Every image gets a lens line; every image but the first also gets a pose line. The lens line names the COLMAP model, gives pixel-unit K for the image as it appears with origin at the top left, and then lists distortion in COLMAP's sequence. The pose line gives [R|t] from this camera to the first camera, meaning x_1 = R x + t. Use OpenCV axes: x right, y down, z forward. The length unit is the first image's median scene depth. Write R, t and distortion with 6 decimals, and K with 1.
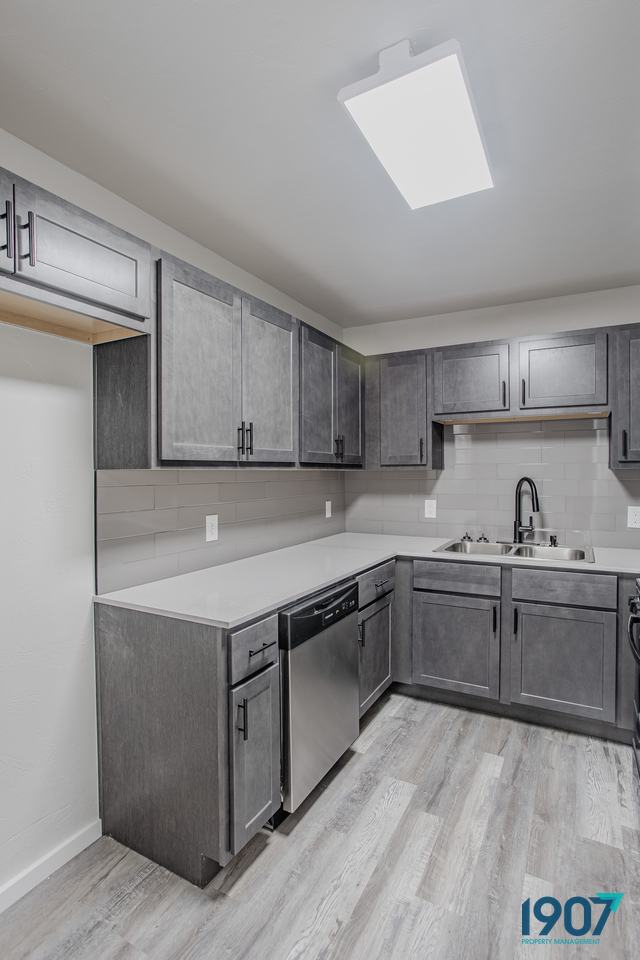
lens RADIAL K [[468.9, 0, 313.3], [0, 468.9, 476.4], [0, 0, 1]] dist [-0.047203, 0.030927]
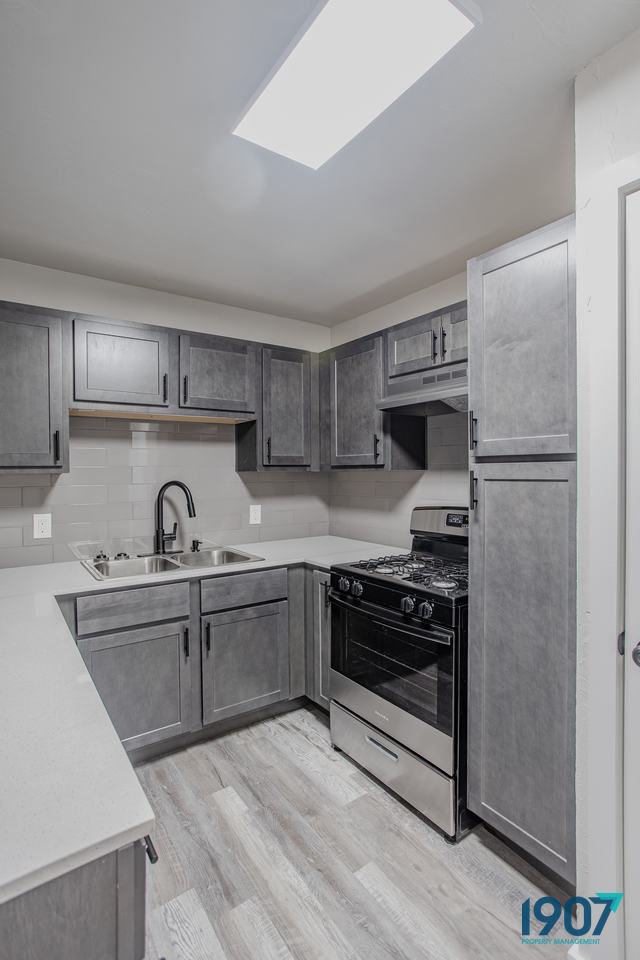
lens RADIAL K [[468.9, 0, 313.3], [0, 468.9, 476.4], [0, 0, 1]] dist [-0.047203, 0.030927]
pose [[0.441448, -0.009501, 0.897237, -0.355618], [0.016193, 0.999865, 0.002621, -0.007729], [-0.897141, 0.013372, 0.441542, 0.468286]]
